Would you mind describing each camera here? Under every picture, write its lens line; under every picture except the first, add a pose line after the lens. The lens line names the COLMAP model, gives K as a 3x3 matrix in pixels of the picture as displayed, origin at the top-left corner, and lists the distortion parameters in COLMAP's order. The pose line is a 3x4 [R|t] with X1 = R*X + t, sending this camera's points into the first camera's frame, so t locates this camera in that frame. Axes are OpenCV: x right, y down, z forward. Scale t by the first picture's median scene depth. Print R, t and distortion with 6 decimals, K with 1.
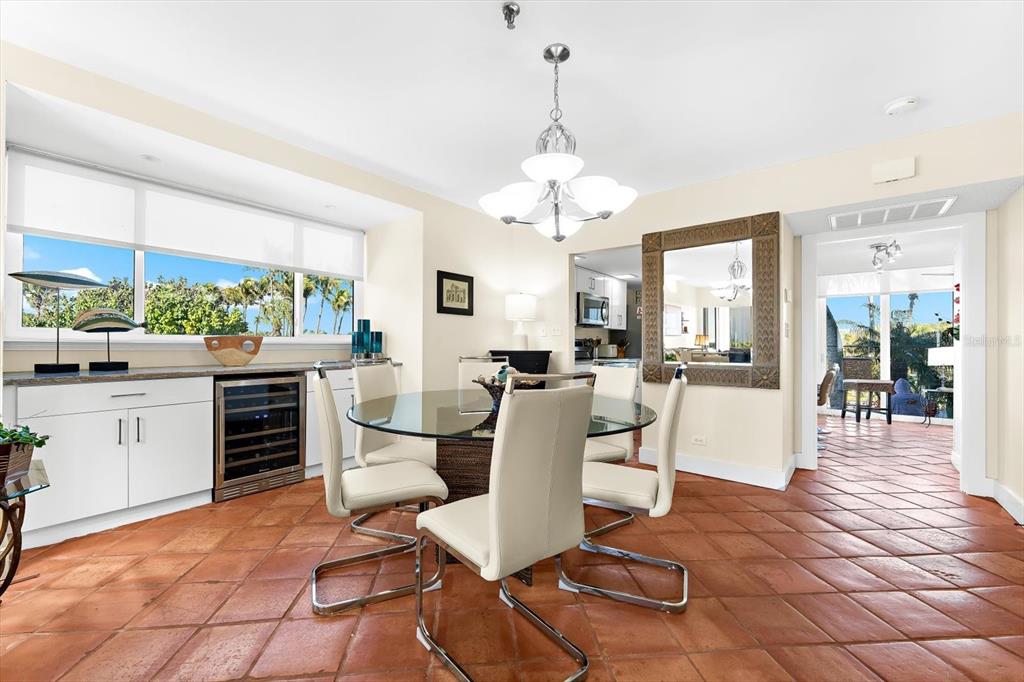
lens RADIAL K [[415.5, 0, 507.7], [0, 415.5, 343.5], [0, 0, 1]] dist [0.004695, 0.000007]
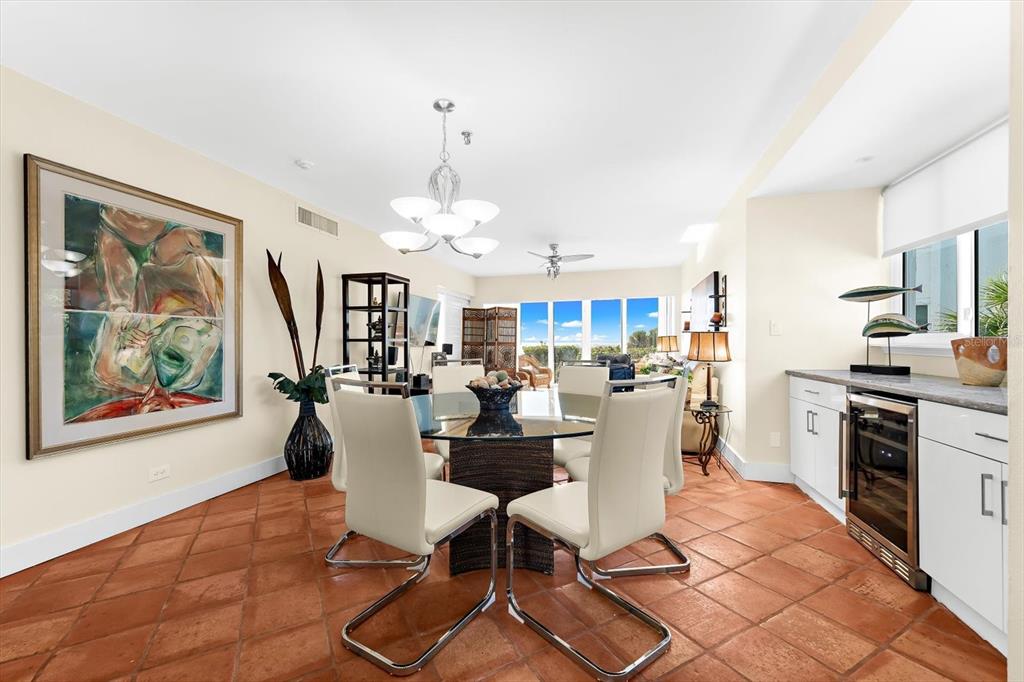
lens RADIAL K [[415.5, 0, 507.7], [0, 415.5, 343.5], [0, 0, 1]] dist [0.004695, 0.000007]
pose [[-0.918846, -0.003218, -0.394602, 0.202488], [-0.003383, 0.999994, -0.000279, -0.005312], [0.394601, 0.001078, -0.918852, 1.048062]]
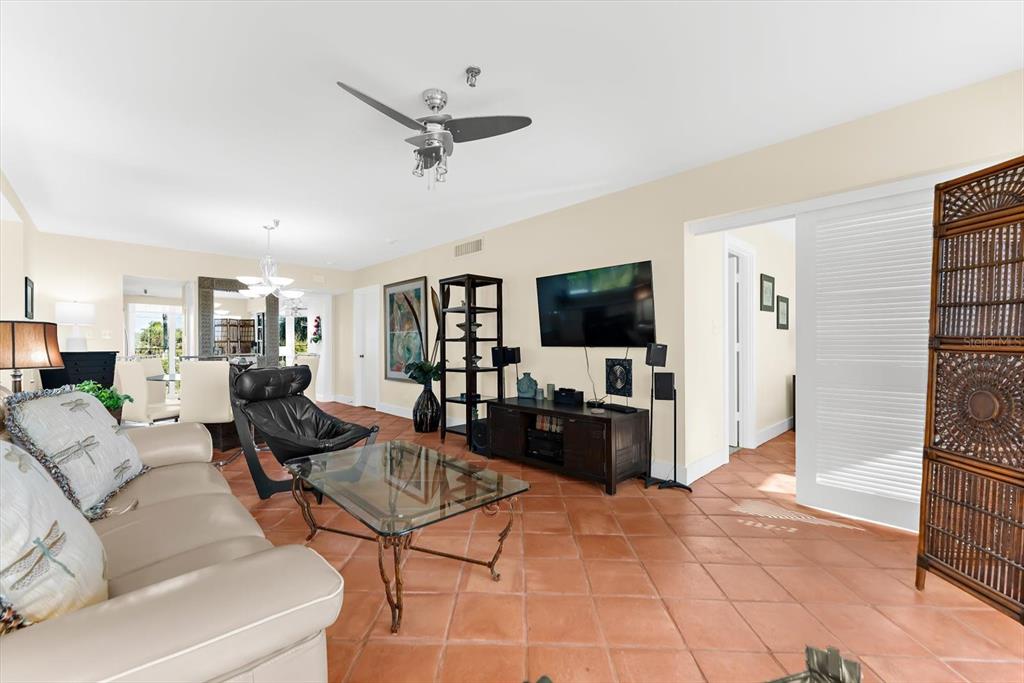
lens RADIAL K [[415.5, 0, 507.7], [0, 415.5, 344.0], [0, 0, 1]] dist [0.004695, 0.000007]
pose [[0.130967, -0.006729, 0.991364, -1.018629], [0.006990, 0.999958, 0.005864, -0.009304], [-0.991362, 0.006162, 0.131008, -0.333240]]
